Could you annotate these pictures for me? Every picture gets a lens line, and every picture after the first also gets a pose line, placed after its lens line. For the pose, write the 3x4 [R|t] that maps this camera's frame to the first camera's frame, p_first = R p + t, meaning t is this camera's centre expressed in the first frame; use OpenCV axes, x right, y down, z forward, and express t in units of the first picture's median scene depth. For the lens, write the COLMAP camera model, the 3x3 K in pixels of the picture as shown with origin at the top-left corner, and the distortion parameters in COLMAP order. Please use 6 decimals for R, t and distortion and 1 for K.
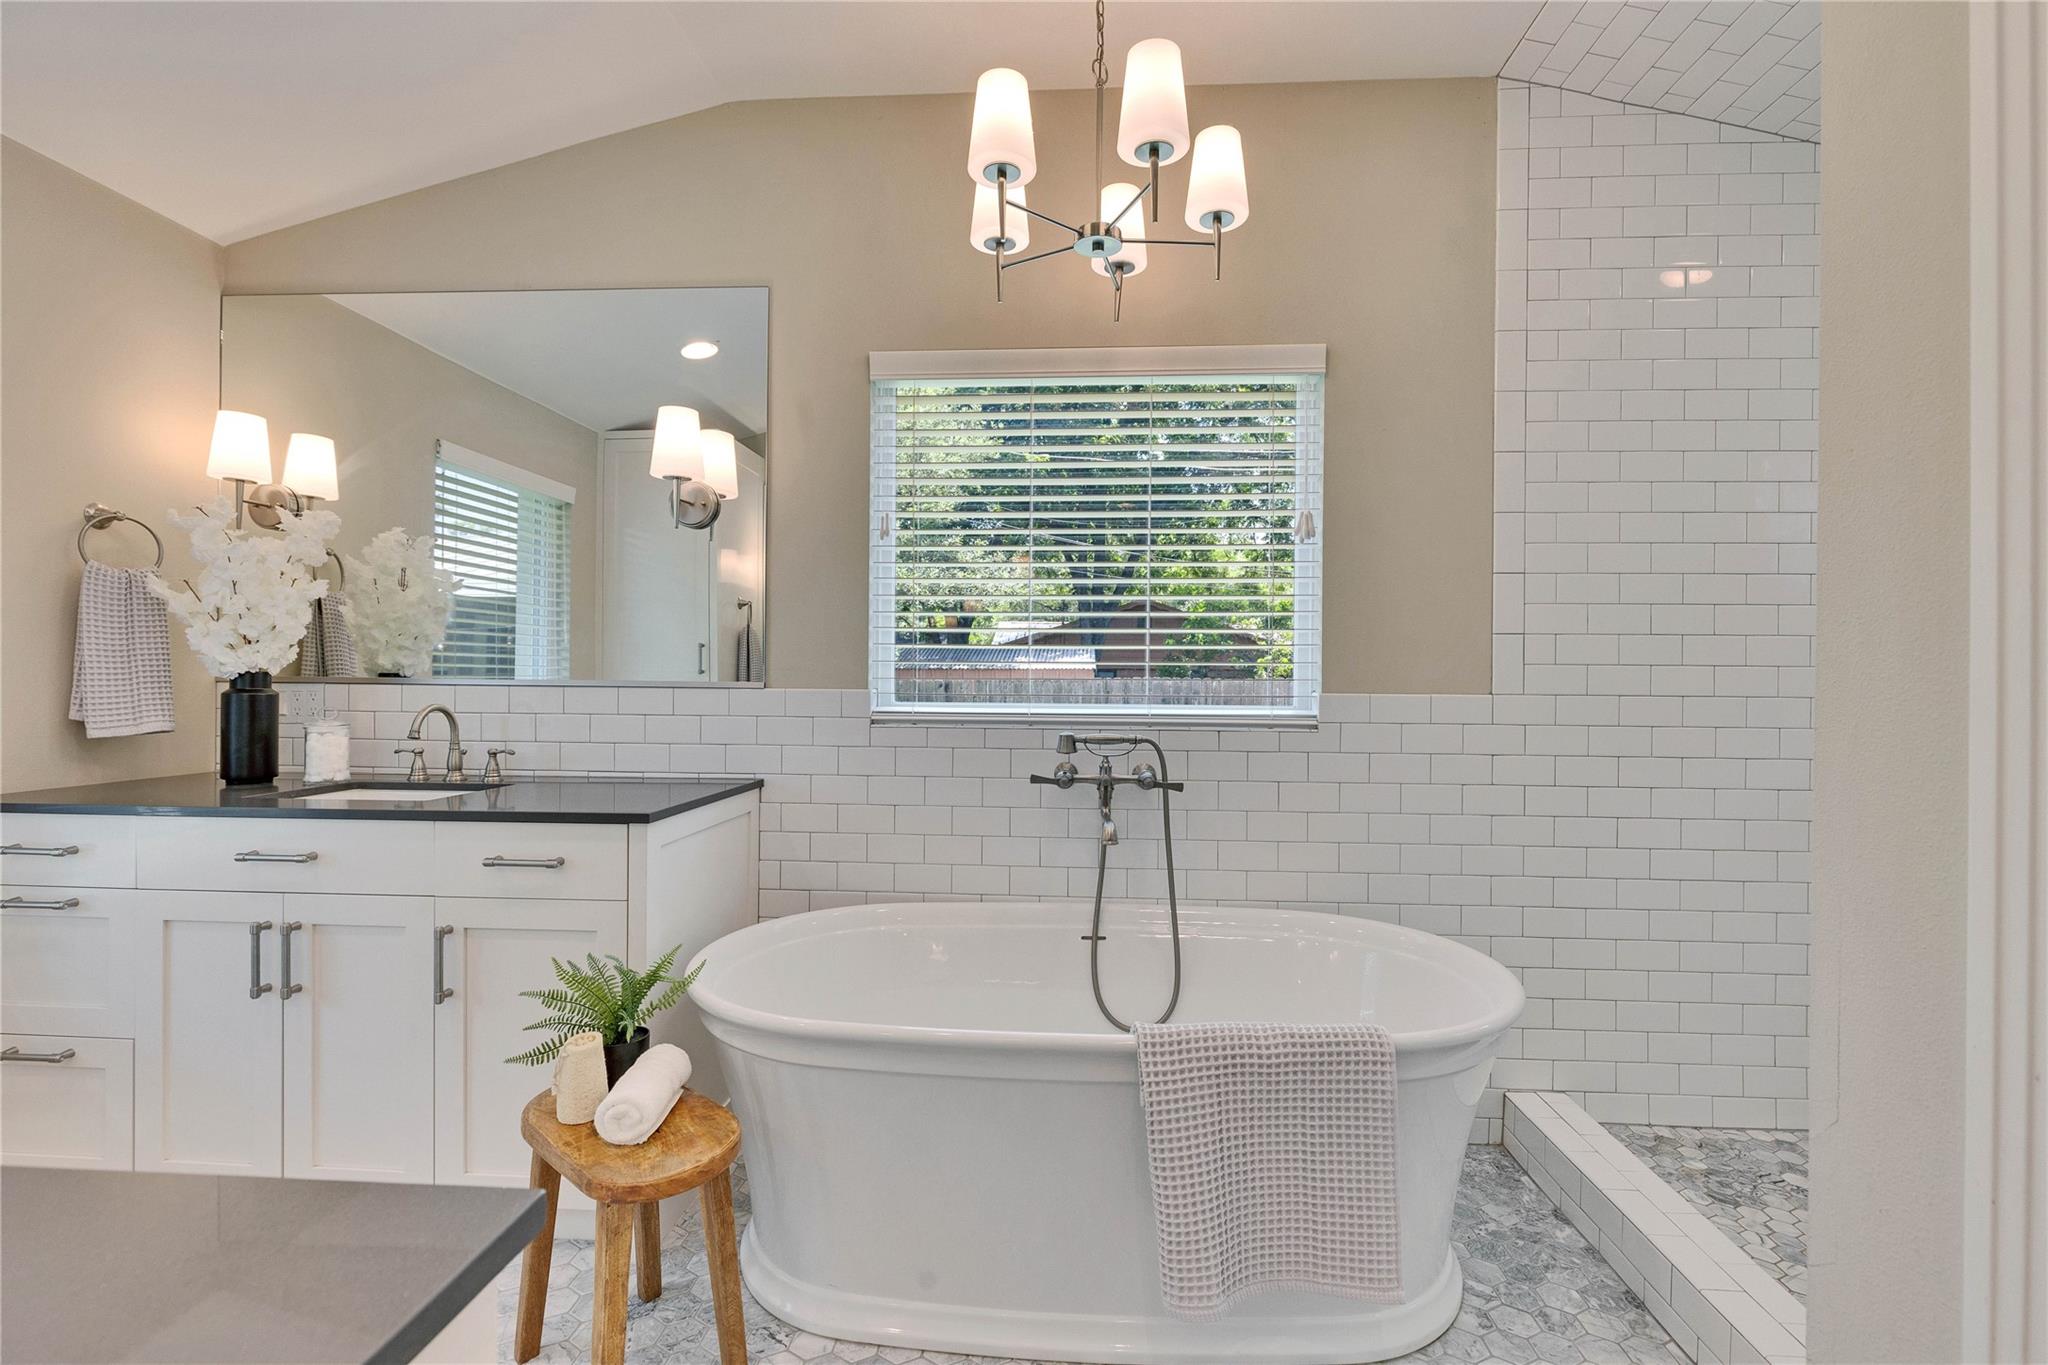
lens RADIAL K [[921.9, 0, 1024.0], [0, 921.9, 682.5], [0, 0, 1]] dist [0.001308, 0.000269]
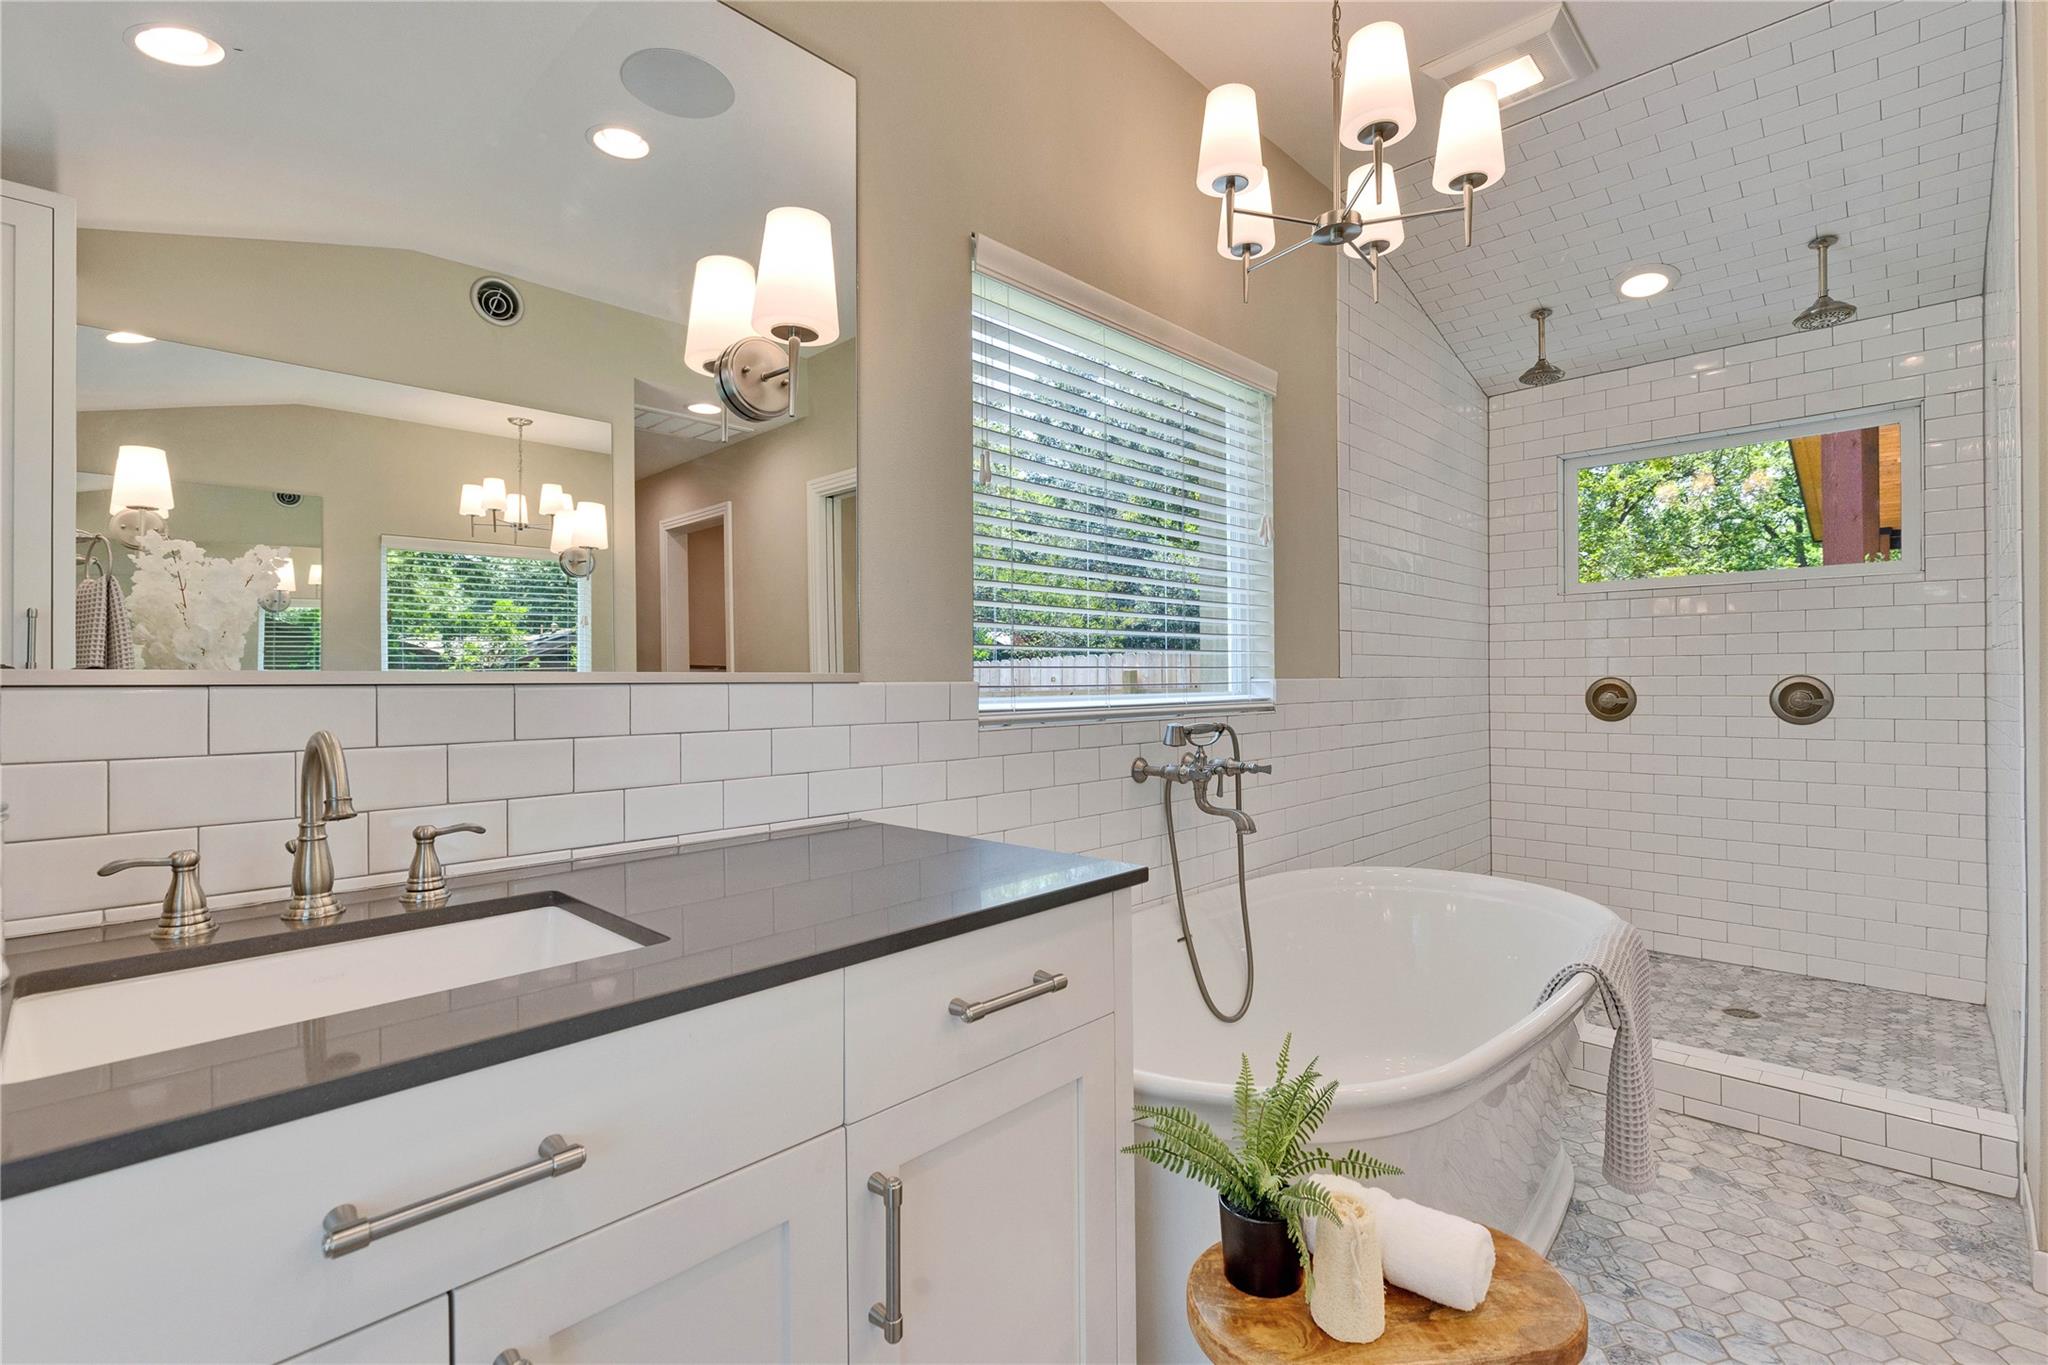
lens RADIAL K [[921.9, 0, 1024.0], [0, 921.9, 682.5], [0, 0, 1]] dist [0.001308, 0.000269]
pose [[0.648366, -0.014957, 0.761182, -0.726483], [0.012316, 0.999882, 0.009158, 0.002300], [-0.761229, 0.003437, 0.648474, 0.492922]]
